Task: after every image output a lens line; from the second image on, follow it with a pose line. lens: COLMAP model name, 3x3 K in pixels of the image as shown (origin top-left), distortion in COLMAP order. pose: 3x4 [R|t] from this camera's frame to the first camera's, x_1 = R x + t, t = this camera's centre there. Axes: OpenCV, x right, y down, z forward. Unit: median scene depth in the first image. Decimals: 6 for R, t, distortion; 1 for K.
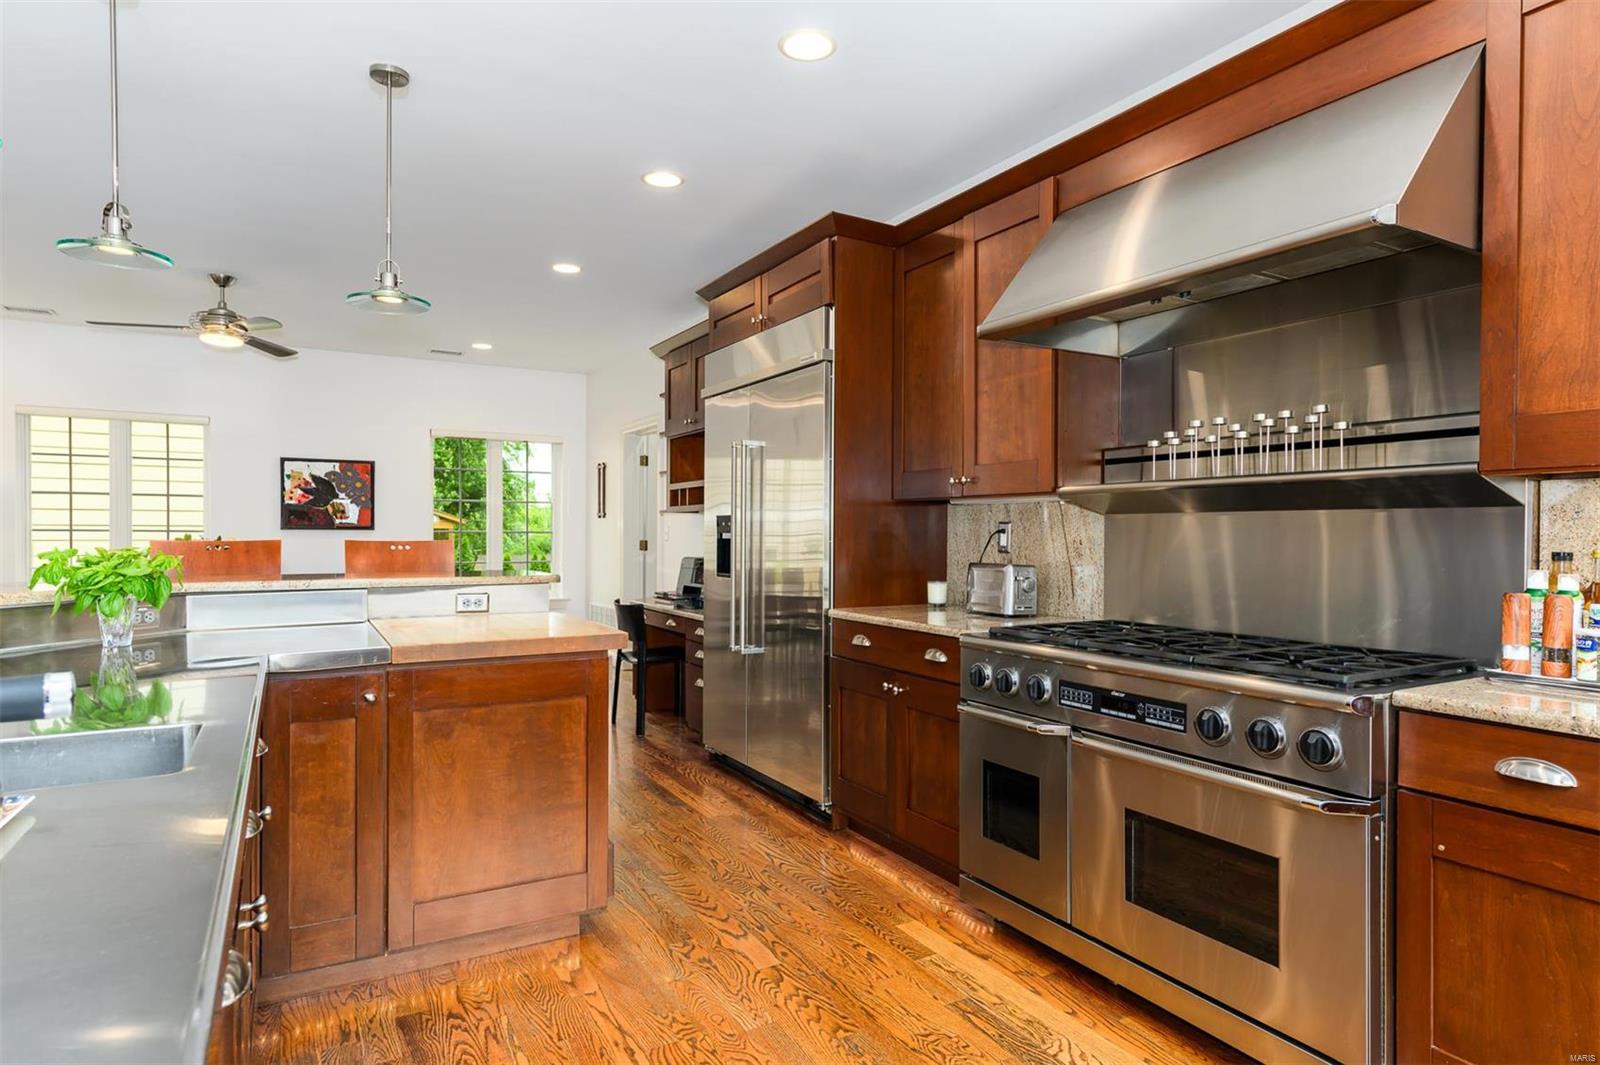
lens RADIAL K [[890.3, 0, 801.9], [0, 890.3, 542.3], [0, 0, 1]] dist [0.005499, -0.000963]
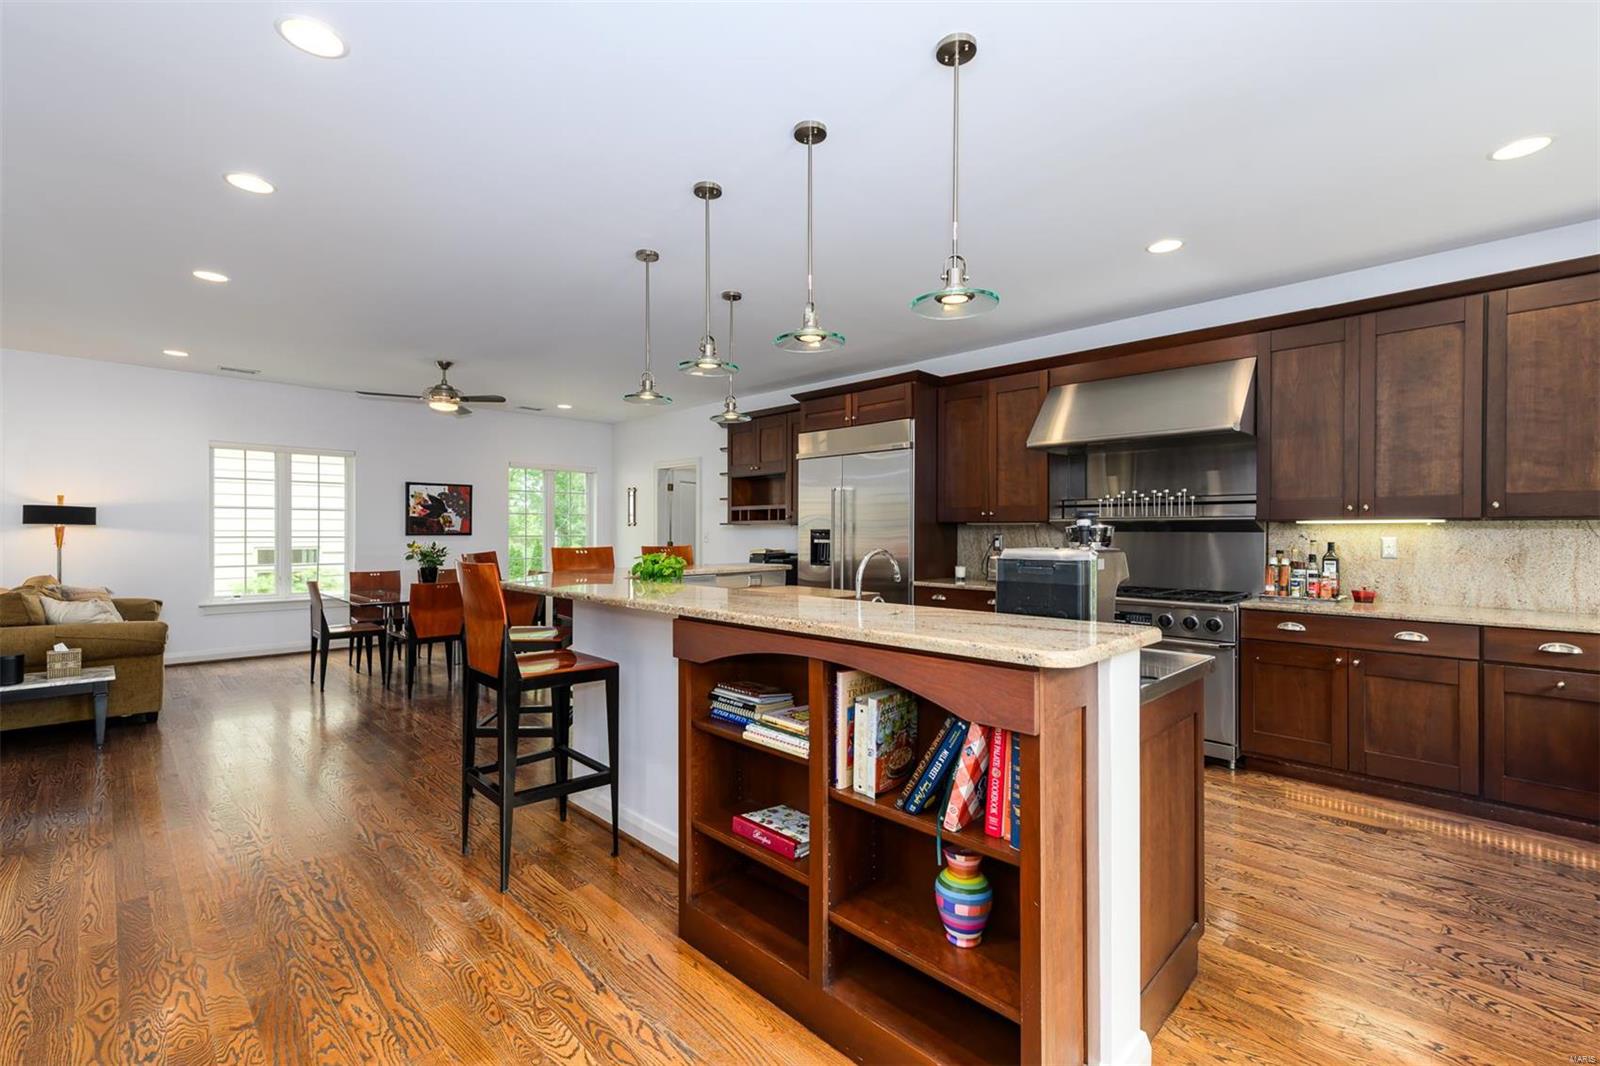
lens RADIAL K [[695.6, 0, 799.4], [0, 695.6, 534.2], [0, 0, 1]] dist [0.011753, 0.001265]
pose [[0.968322, -0.002843, 0.249689, -0.460294], [0.004231, 0.999978, -0.005023, -0.014324], [-0.249669, 0.005920, 0.968313, -0.287544]]
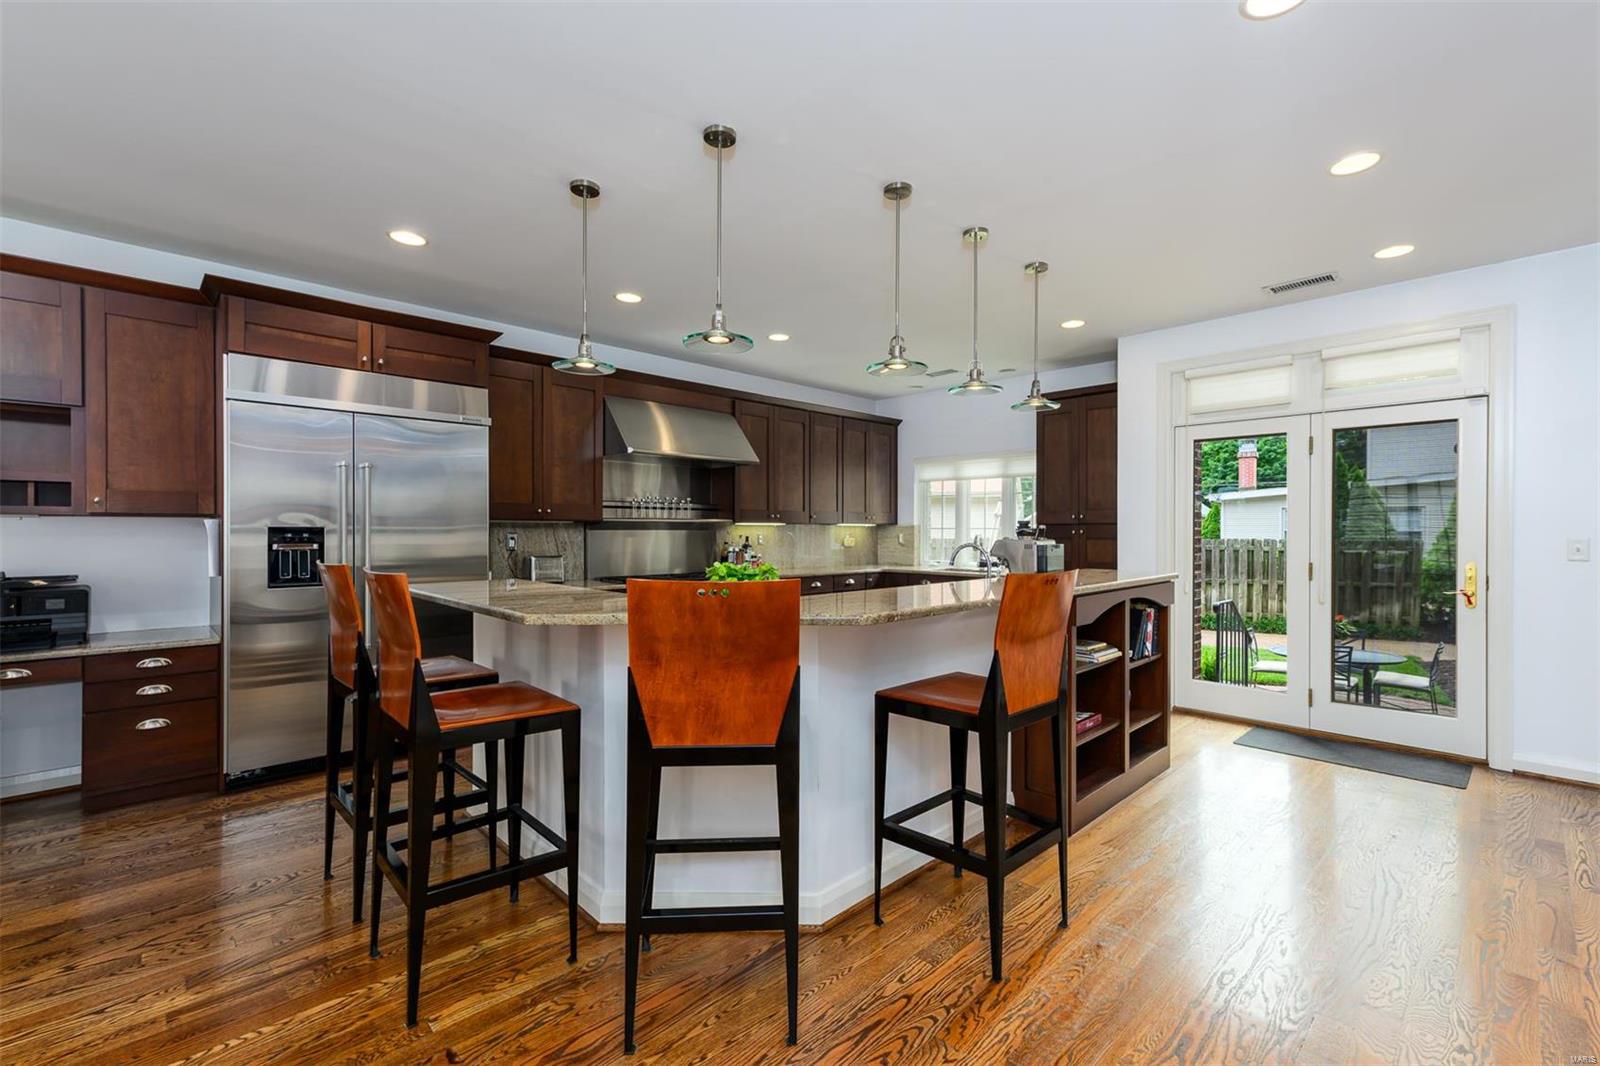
lens RADIAL K [[695.6, 0, 796.8], [0, 695.6, 532.0], [0, 0, 1]] dist [0.011753, 0.001265]
pose [[-0.235227, -0.006881, 0.971916, -1.007387], [0.007596, 0.999931, 0.008918, -0.027062], [-0.971911, 0.009480, -0.235159, 0.635600]]
